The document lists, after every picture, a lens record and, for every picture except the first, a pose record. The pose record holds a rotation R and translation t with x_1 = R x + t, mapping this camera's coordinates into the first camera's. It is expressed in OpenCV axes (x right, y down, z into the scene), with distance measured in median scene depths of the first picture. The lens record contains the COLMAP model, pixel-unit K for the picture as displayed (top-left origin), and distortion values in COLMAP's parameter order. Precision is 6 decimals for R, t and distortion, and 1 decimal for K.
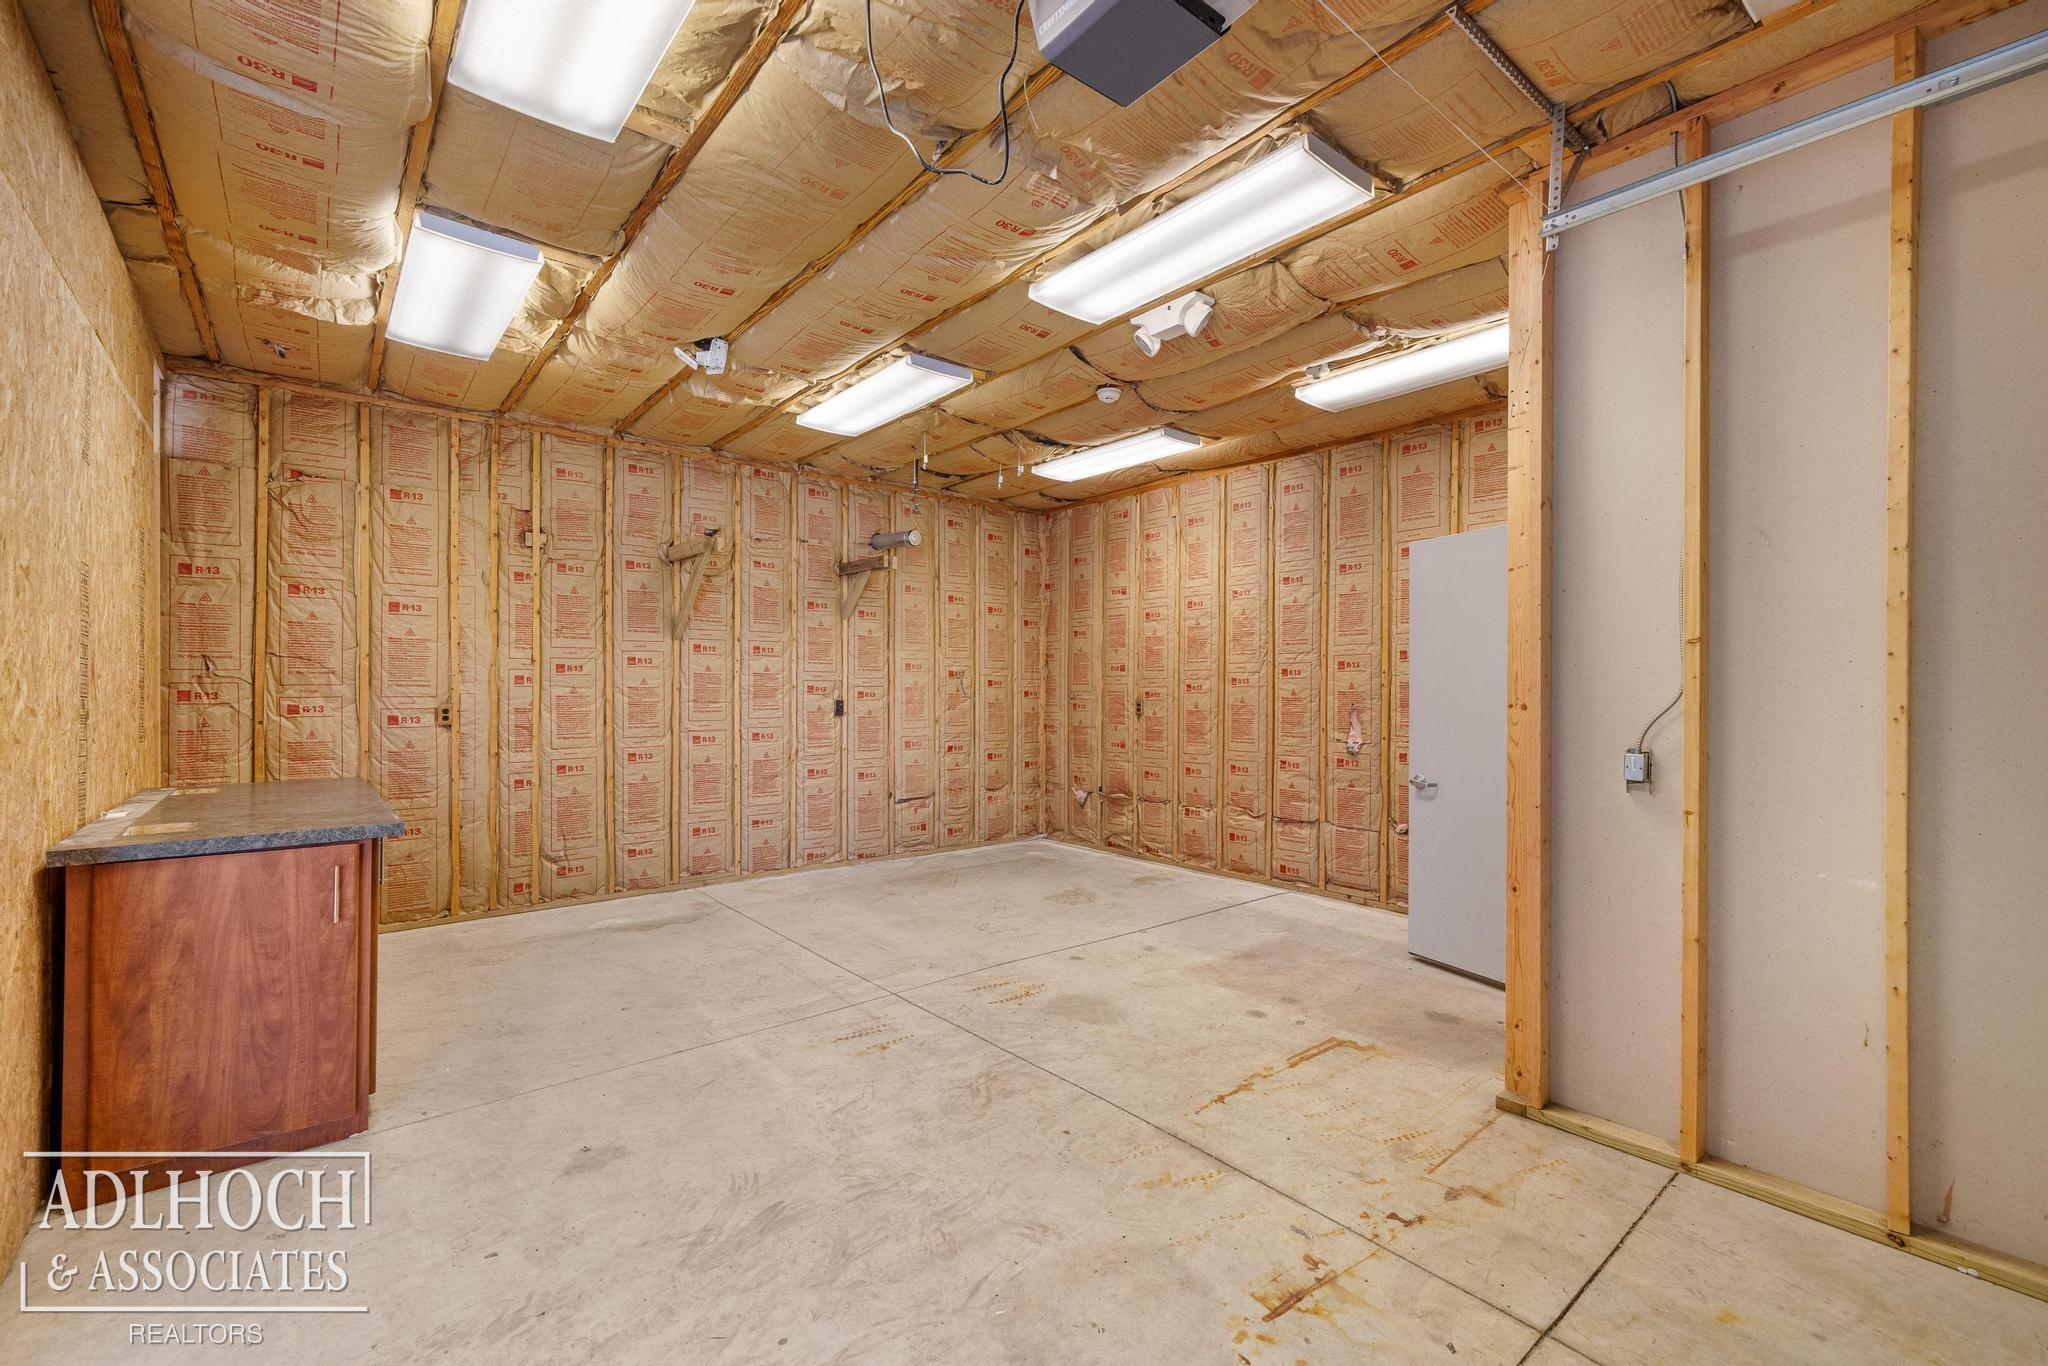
lens RADIAL K [[864.7, 0, 1030.8], [0, 864.7, 684.4], [0, 0, 1]] dist [0.001022, 0.000111]
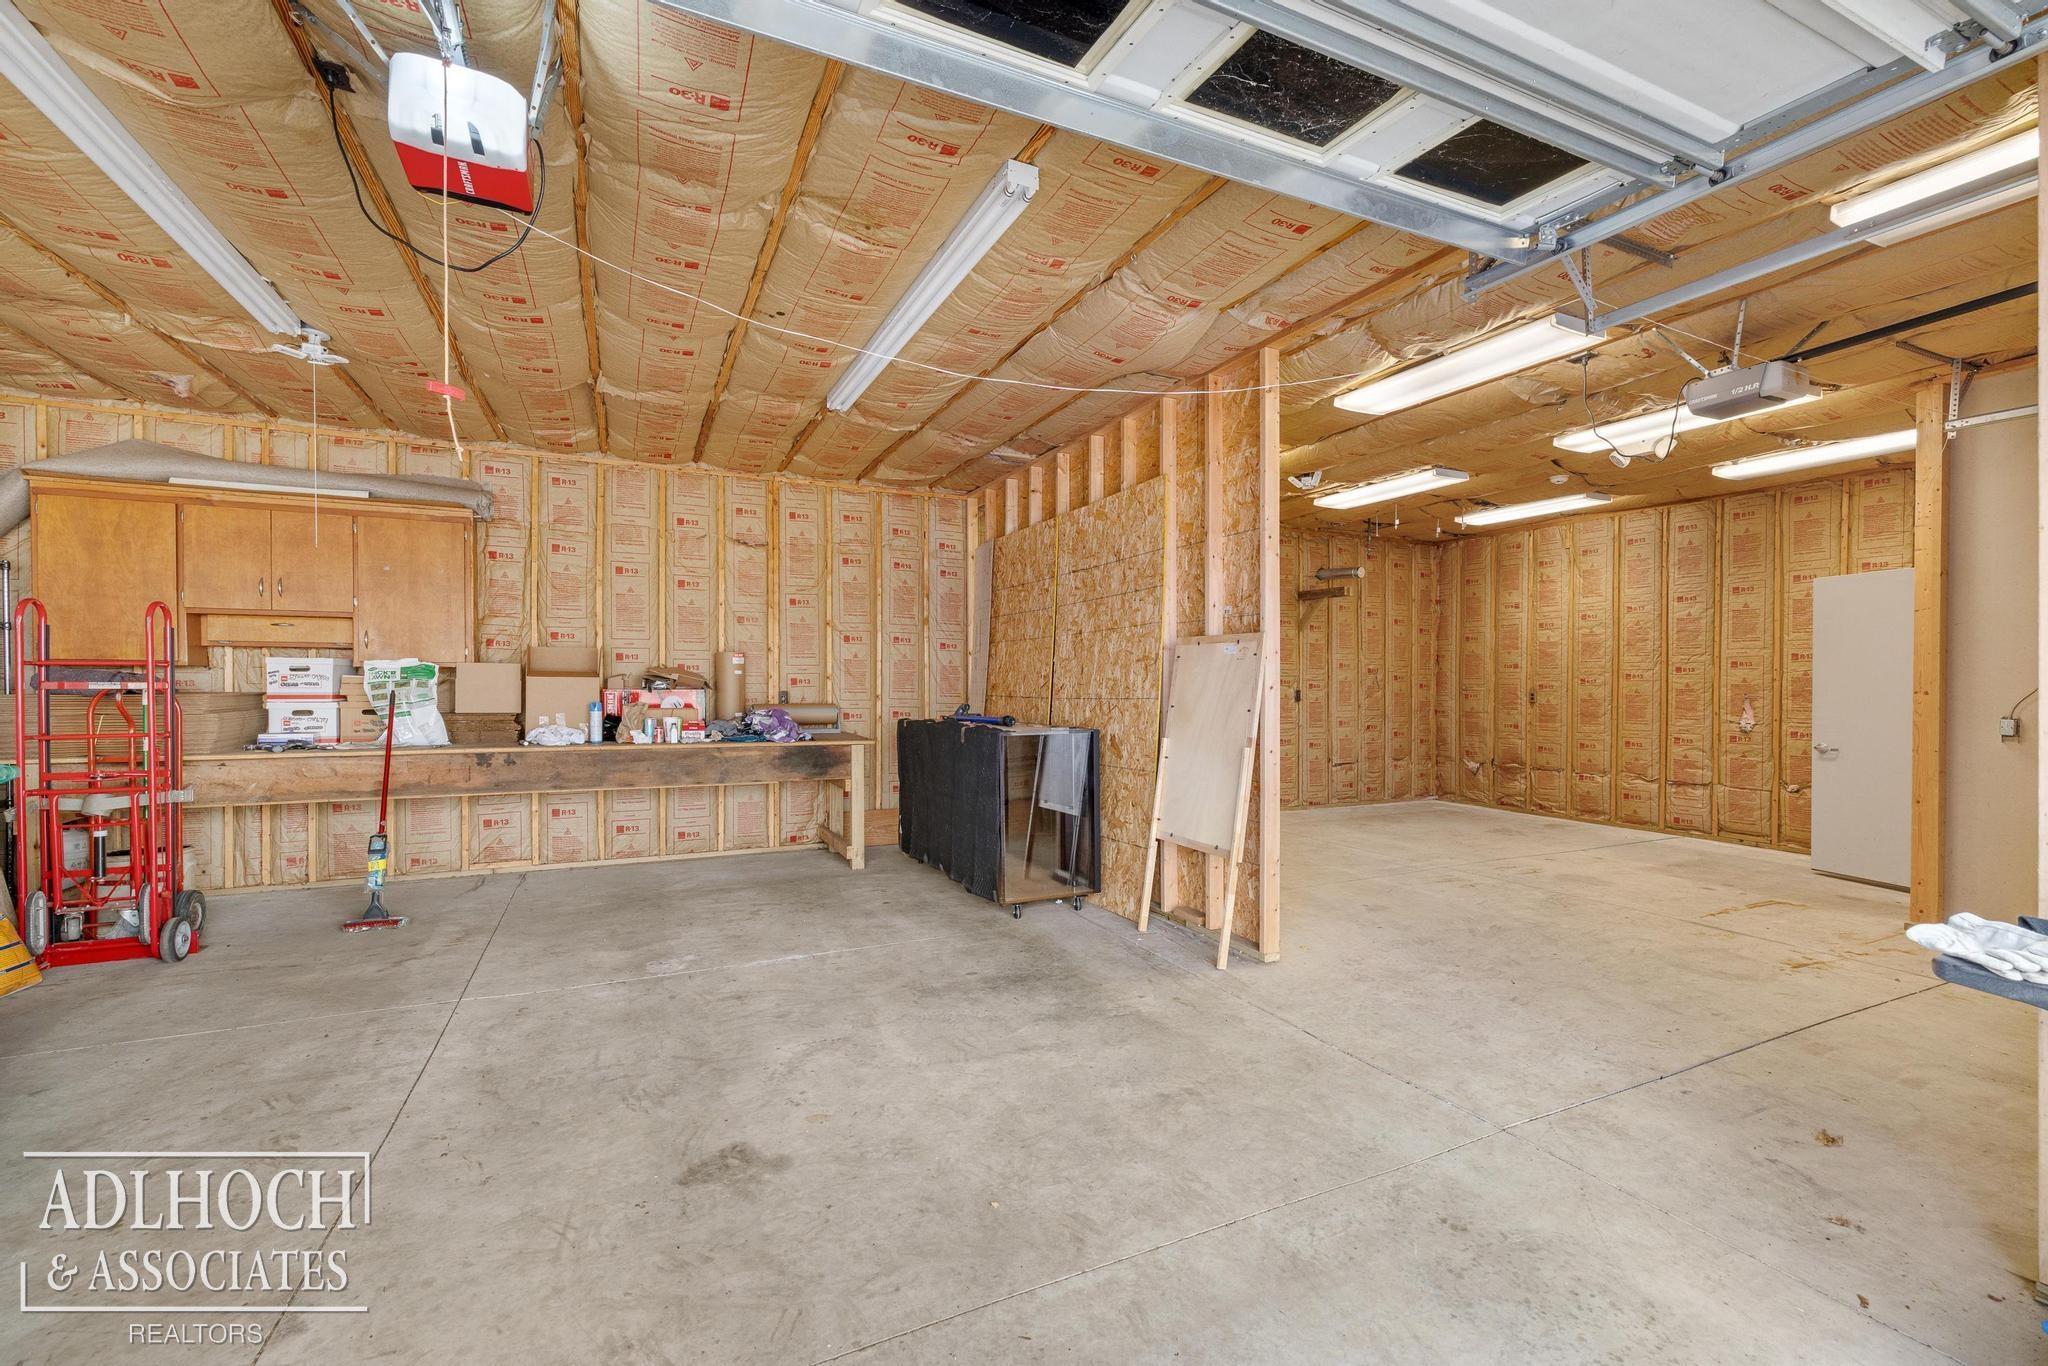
lens RADIAL K [[864.7, 0, 1019.4], [0, 864.7, 683.3], [0, 0, 1]] dist [0.001022, 0.000111]
pose [[0.967938, 0.001883, -0.251184, -0.318215], [-0.000394, 0.999982, 0.005978, -0.000814], [0.251191, -0.005687, 0.967921, -0.477746]]
